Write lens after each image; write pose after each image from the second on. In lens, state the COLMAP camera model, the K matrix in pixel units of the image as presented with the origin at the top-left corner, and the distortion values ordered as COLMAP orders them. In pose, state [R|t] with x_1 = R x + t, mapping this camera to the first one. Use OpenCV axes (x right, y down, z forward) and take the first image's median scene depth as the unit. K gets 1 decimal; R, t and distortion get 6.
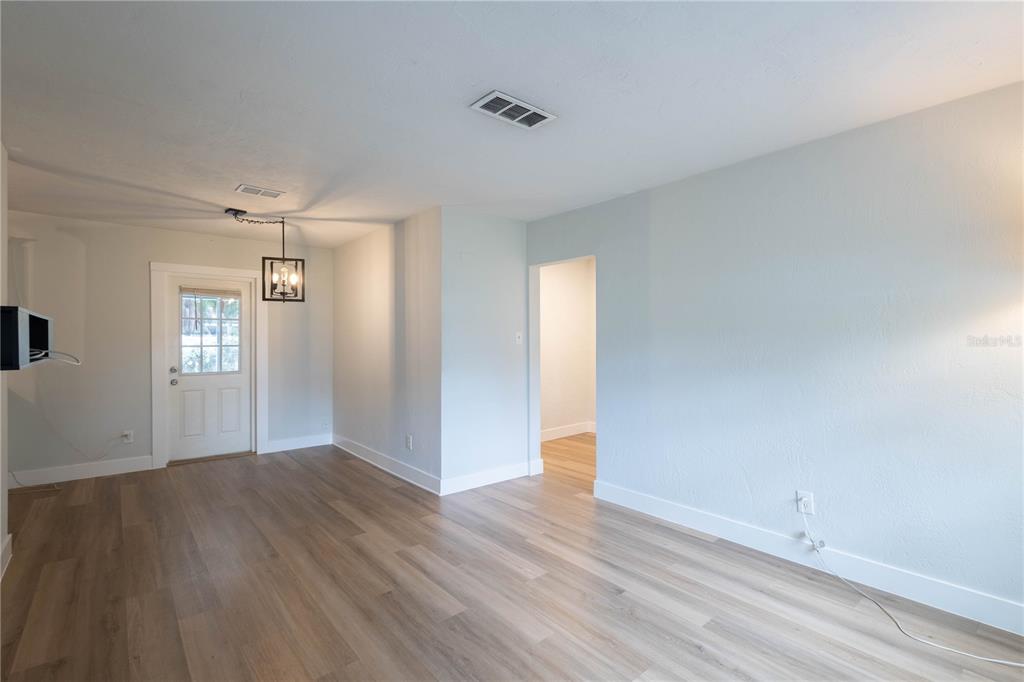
lens RADIAL K [[470.5, 0, 511.6], [0, 470.5, 339.3], [0, 0, 1]] dist [0.008314, -0.002372]
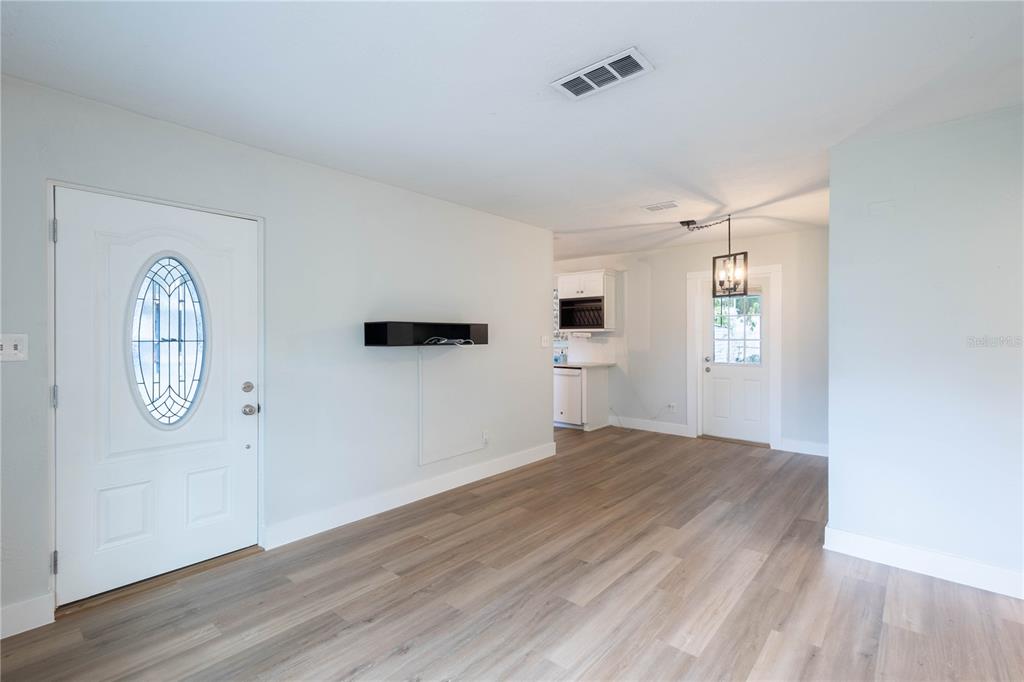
lens RADIAL K [[470.5, 0, 507.6], [0, 470.5, 338.6], [0, 0, 1]] dist [0.008314, -0.002372]
pose [[0.147563, 0.009547, -0.989007, 0.549385], [0.002440, 0.999947, 0.010017, -0.001666], [0.989050, -0.003892, 0.147532, 0.447239]]
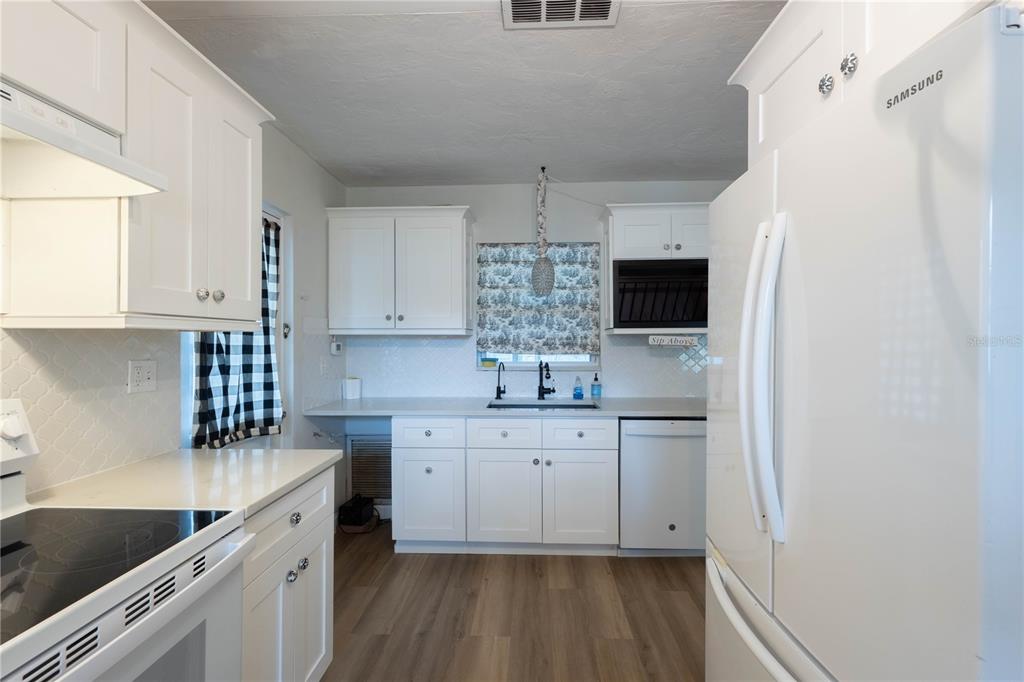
lens RADIAL K [[470.5, 0, 506.2], [0, 470.5, 335.9], [0, 0, 1]] dist [0.008314, -0.002372]
pose [[0.726222, -0.002887, -0.687454, -0.886945], [-0.001541, 0.999982, -0.005827, -0.000321], [0.687458, 0.005291, 0.726205, 0.183520]]
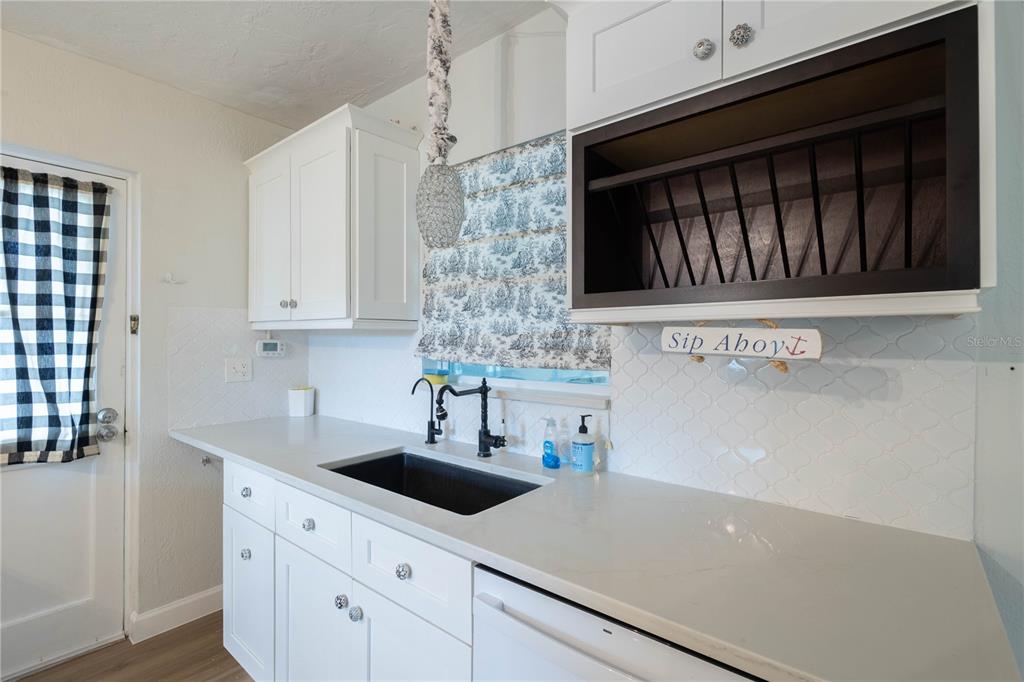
lens RADIAL K [[470.5, 0, 512.3], [0, 470.5, 336.3], [0, 0, 1]] dist [0.008314, -0.002372]
pose [[0.174634, 0.000376, -0.984633, -1.010321], [-0.003207, 0.999995, -0.000187, 0.000395], [0.984628, 0.003190, 0.174634, 0.842146]]
